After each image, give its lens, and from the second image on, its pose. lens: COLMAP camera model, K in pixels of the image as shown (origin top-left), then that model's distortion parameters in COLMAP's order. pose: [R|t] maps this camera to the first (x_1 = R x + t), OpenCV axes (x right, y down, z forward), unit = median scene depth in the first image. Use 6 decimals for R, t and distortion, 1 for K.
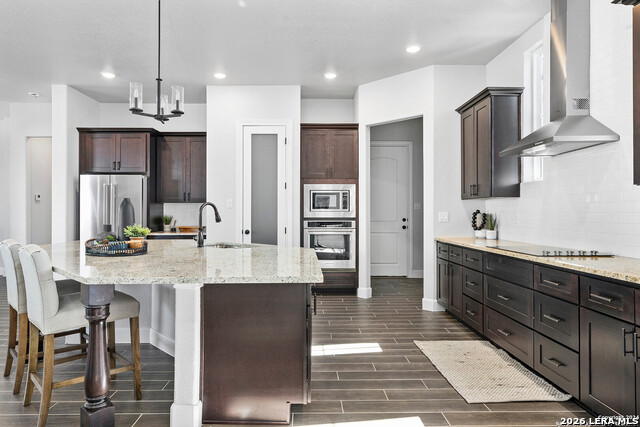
lens RADIAL K [[392.0, 0, 320.0], [0, 392.0, 213.5], [0, 0, 1]] dist [-0.000167, 0.000024]
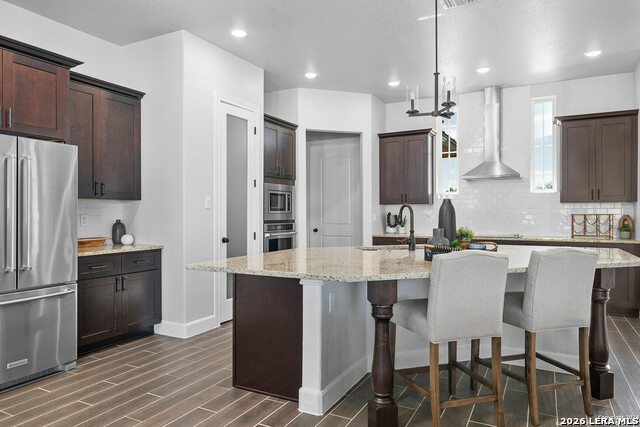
lens RADIAL K [[432.1, 0, 320.0], [0, 432.1, 213.5], [0, 0, 1]] dist [0.026157, -0.000114]
pose [[0.482315, 0.001838, 0.875996, -0.839432], [0.004936, 0.999976, -0.004816, 0.000000], [-0.875984, 0.006647, 0.482294, 0.425097]]
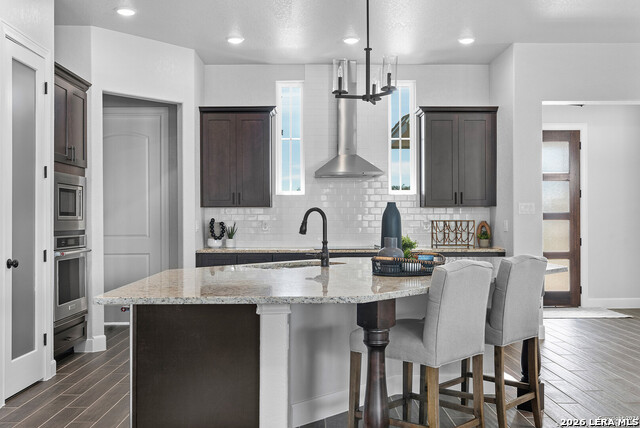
lens RADIAL K [[643.6, 0, 320.0], [0, 643.6, 214.0], [0, 0, 1]] dist [0.060282, 0.002575]
pose [[0.008039, 0.010748, 0.999910, -0.967134], [0.007837, 0.999911, -0.010811, -0.001120], [-0.999937, 0.007923, 0.007954, 0.619890]]
